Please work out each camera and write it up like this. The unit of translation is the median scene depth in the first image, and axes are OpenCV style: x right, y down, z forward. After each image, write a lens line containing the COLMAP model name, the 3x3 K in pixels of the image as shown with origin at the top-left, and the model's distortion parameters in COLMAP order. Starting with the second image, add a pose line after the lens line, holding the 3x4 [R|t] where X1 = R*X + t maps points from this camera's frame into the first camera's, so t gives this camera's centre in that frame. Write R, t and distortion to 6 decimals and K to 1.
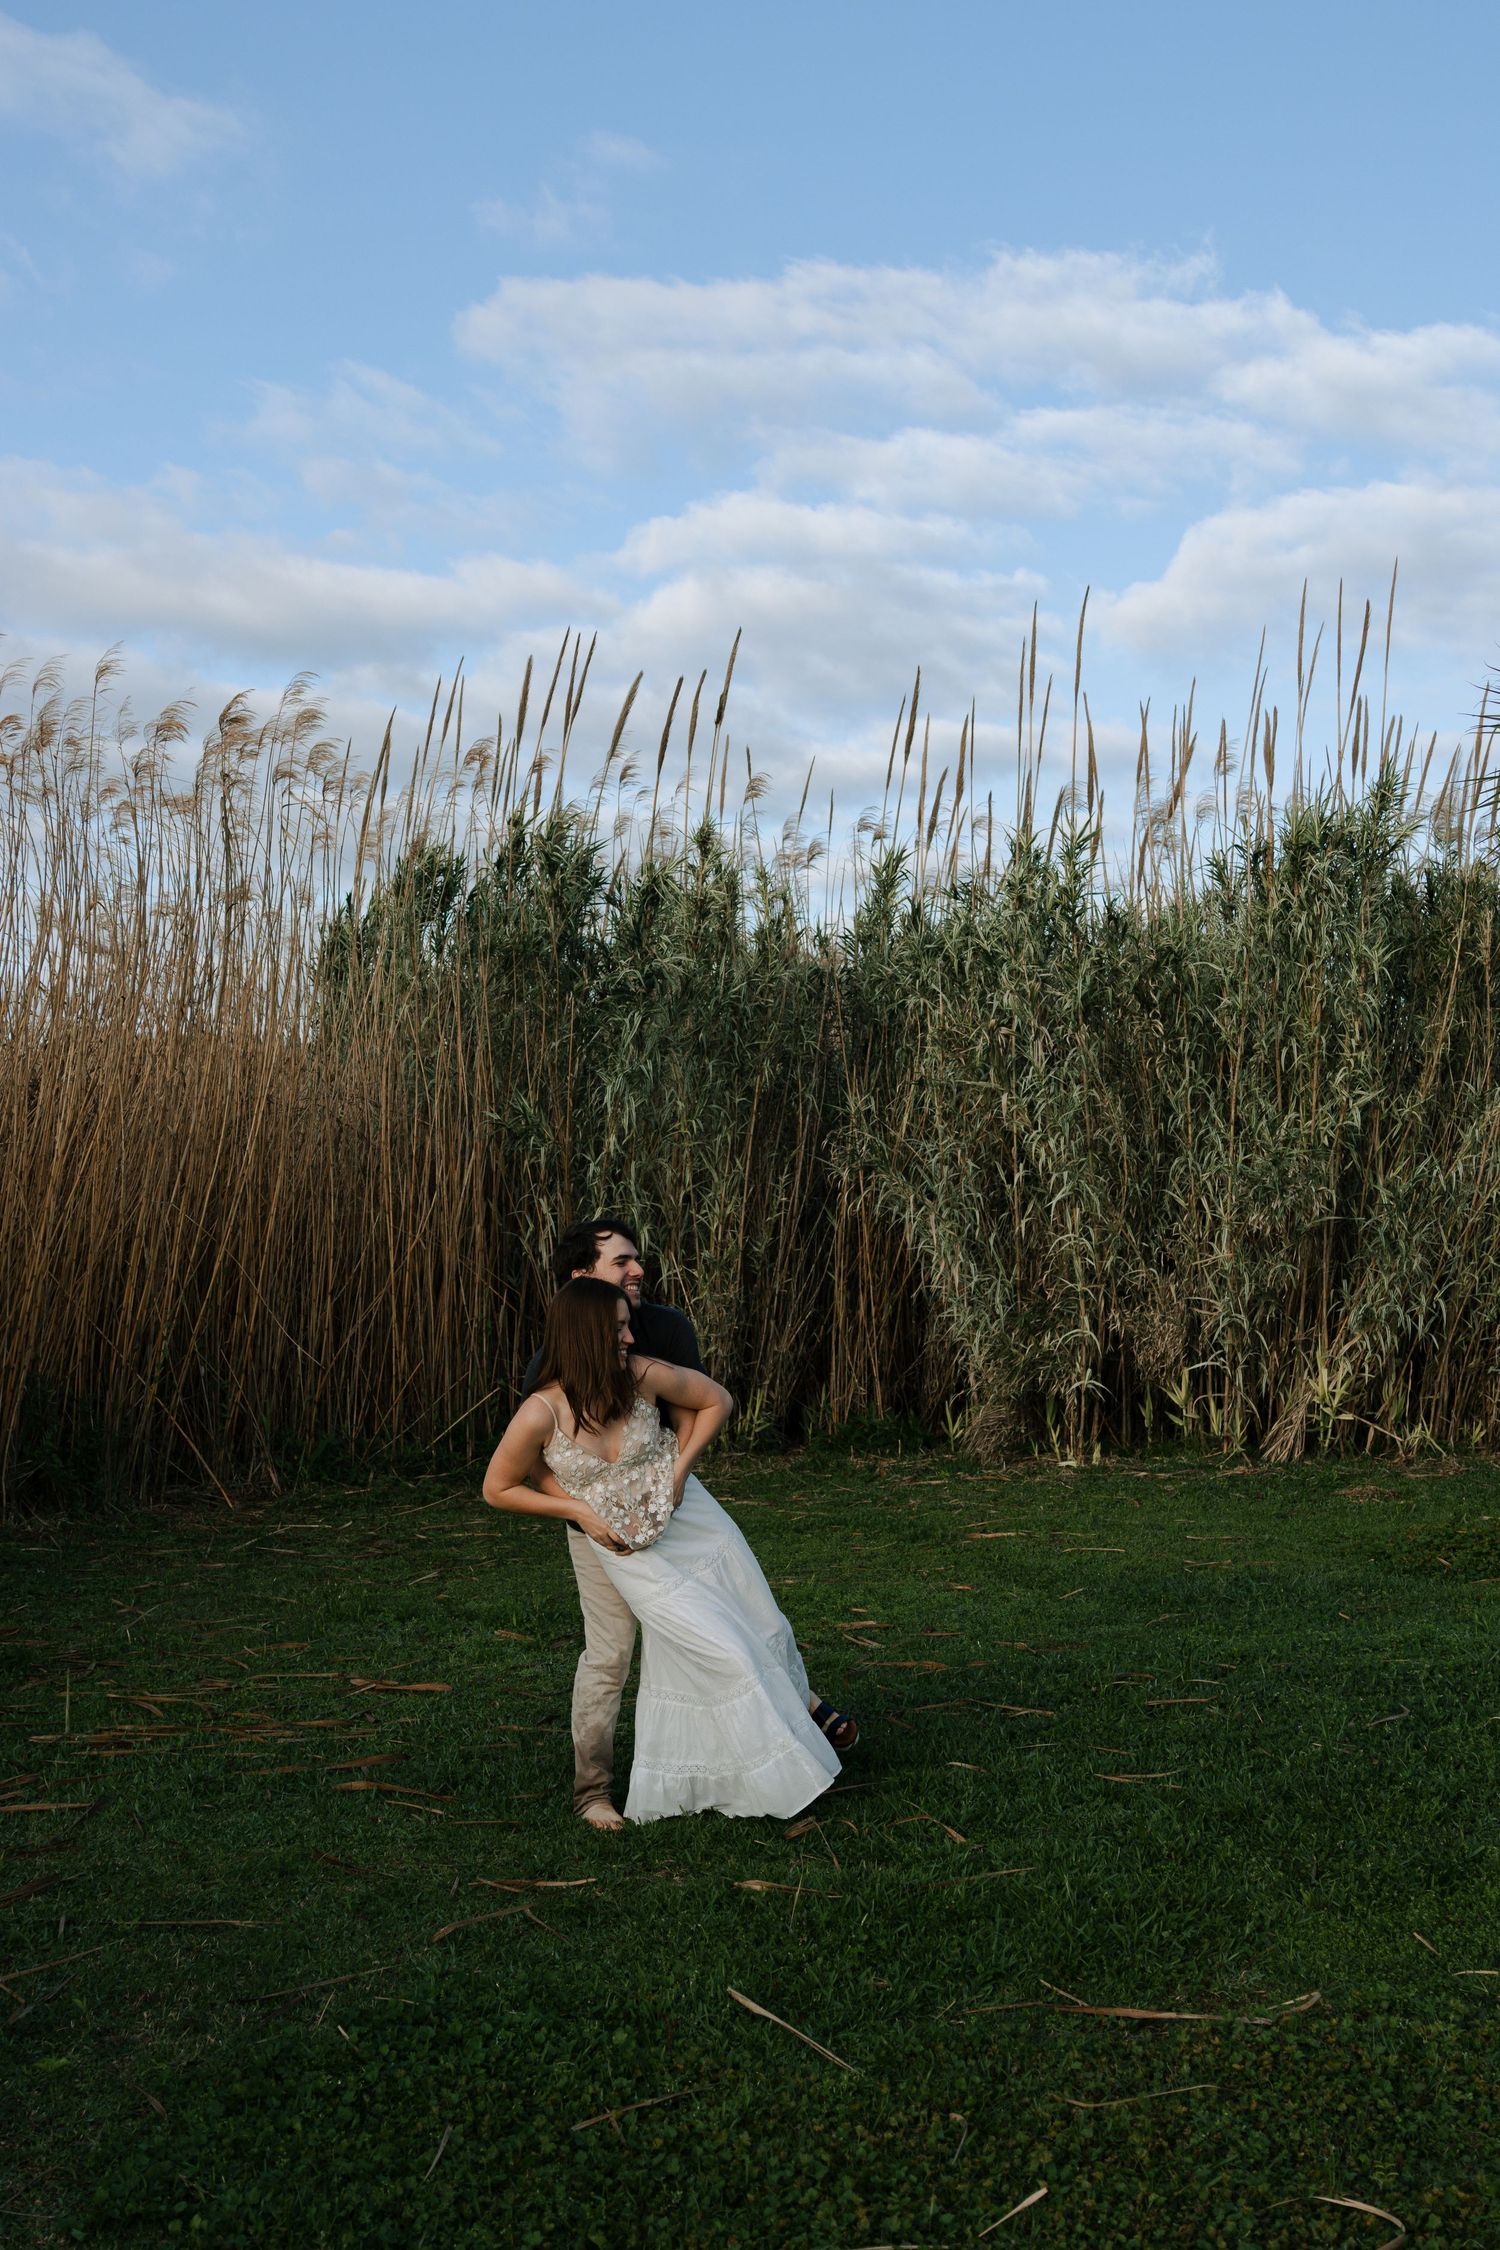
lens RADIAL K [[2530.1, 0, 706.7], [0, 2530.1, 1181.3], [0, 0, 1]] dist [-0.009363, -0.007478]
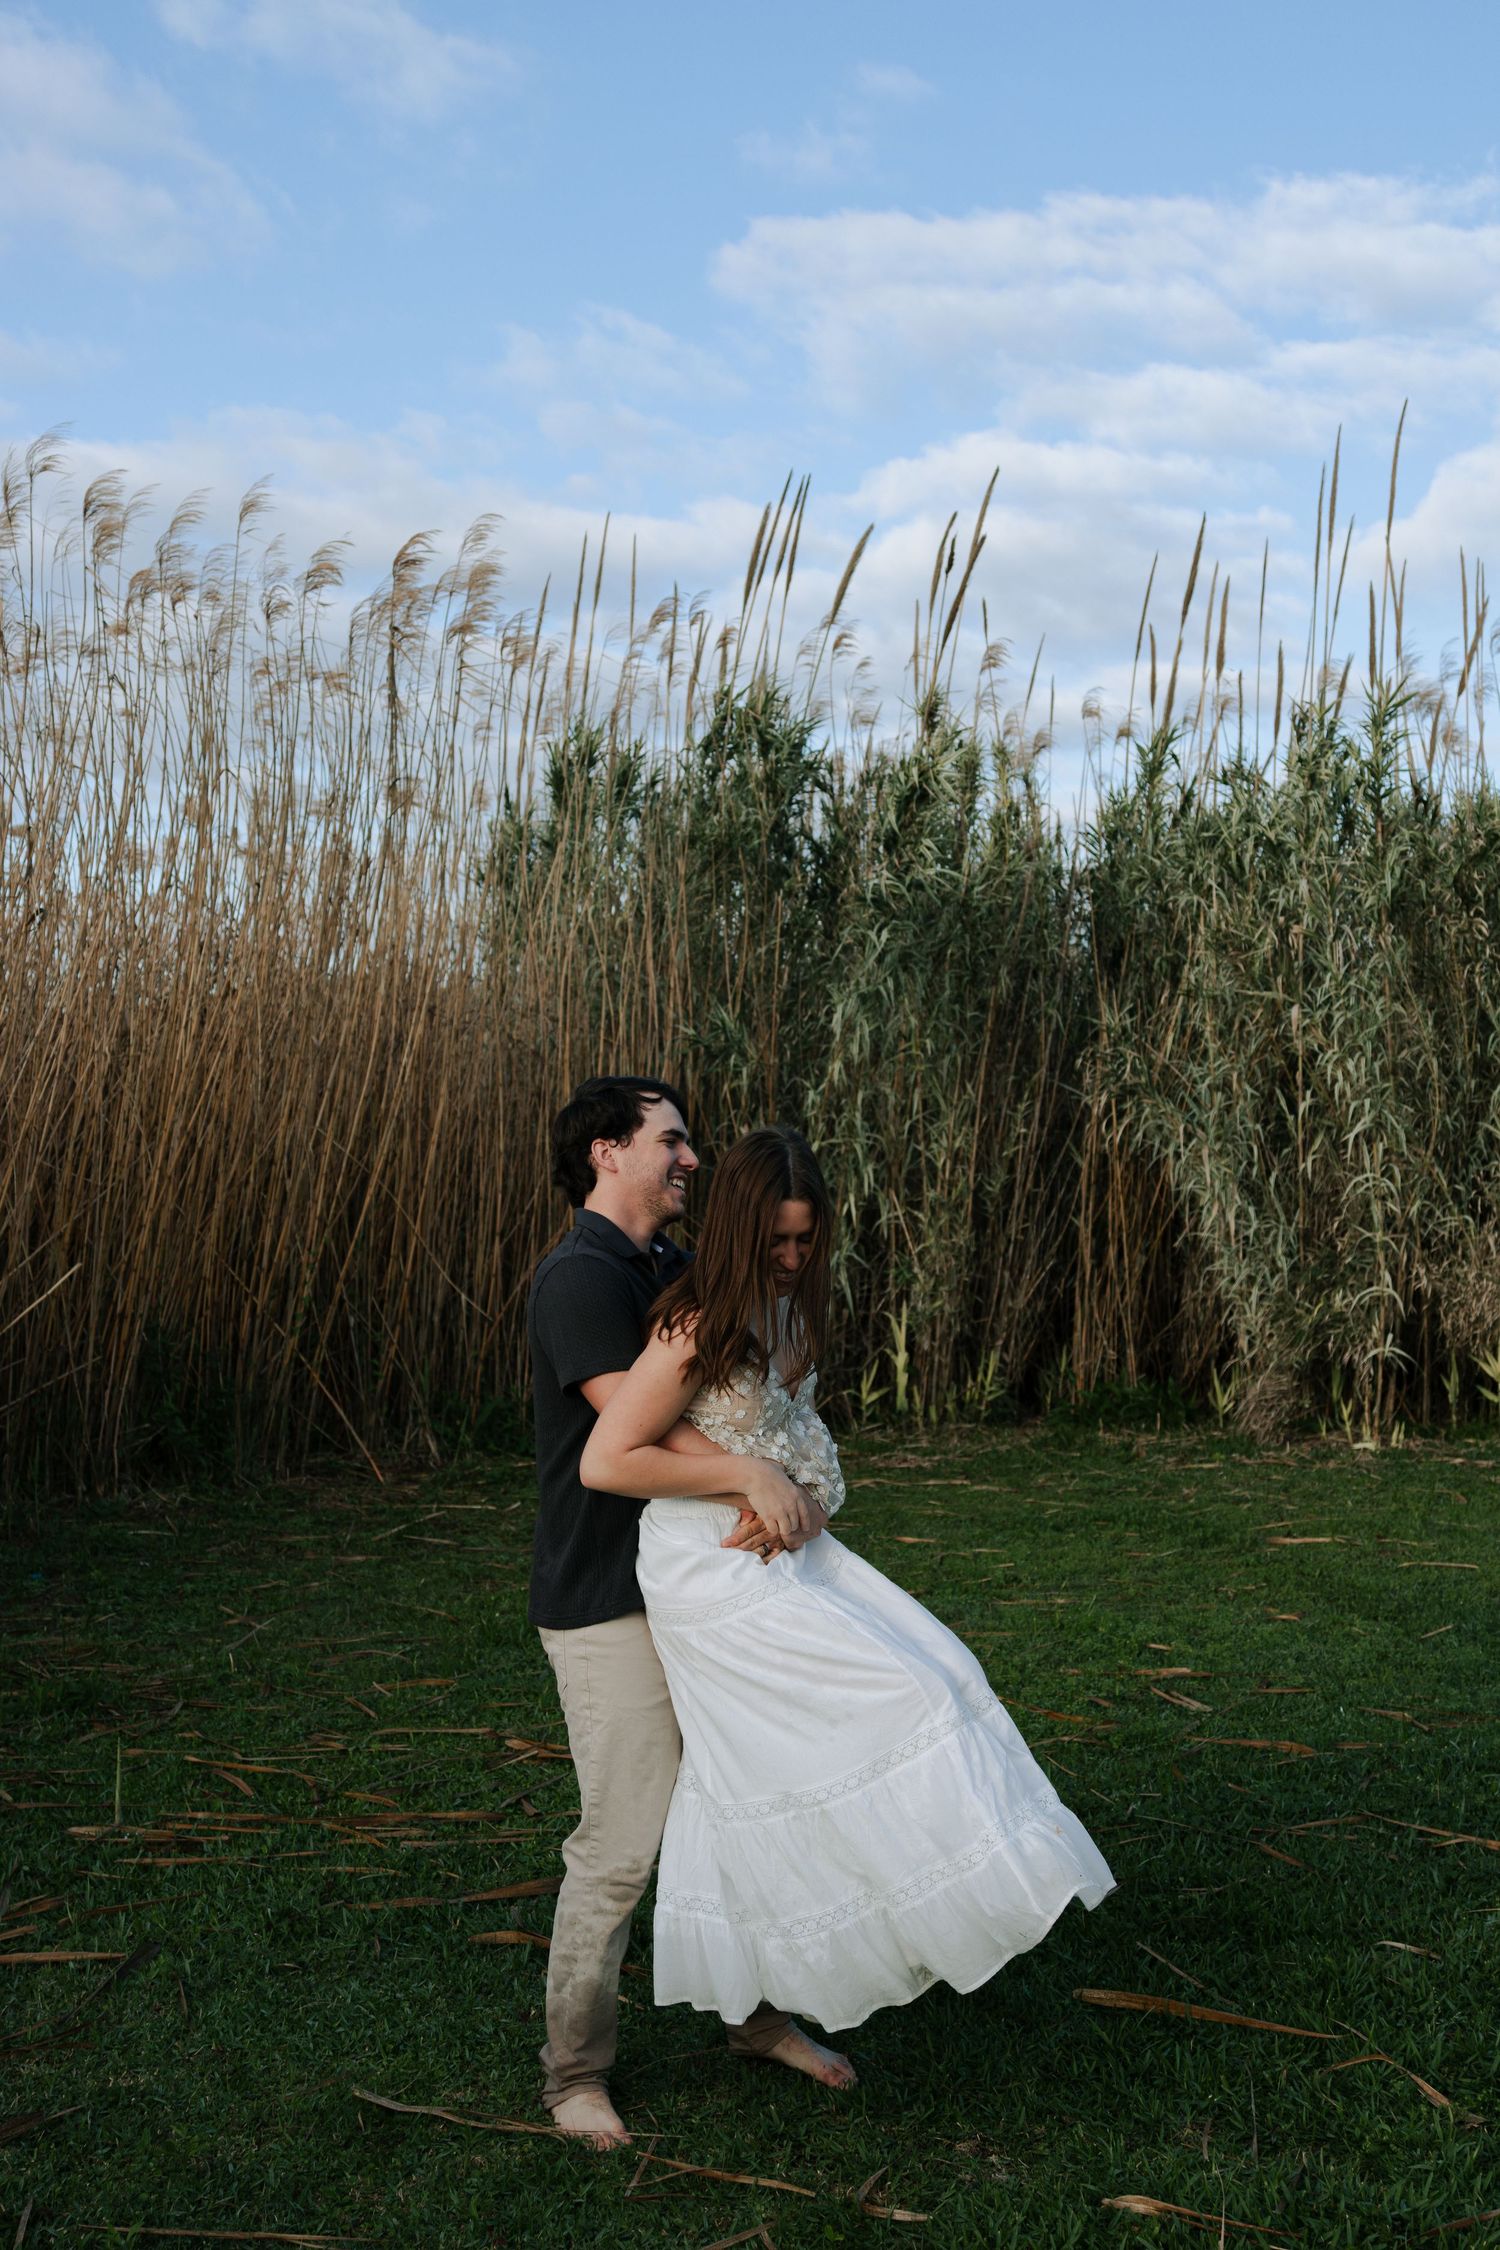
lens RADIAL K [[2458.4, 0, 750.0], [0, 2458.4, 1125.0], [0, 0, 1]] dist [0.005781, -0.035405]
pose [[0.998521, 0.009165, -0.053590, -0.018491], [-0.009312, 0.999954, -0.002494, 0.008394], [0.053565, 0.002990, 0.998560, 0.166307]]
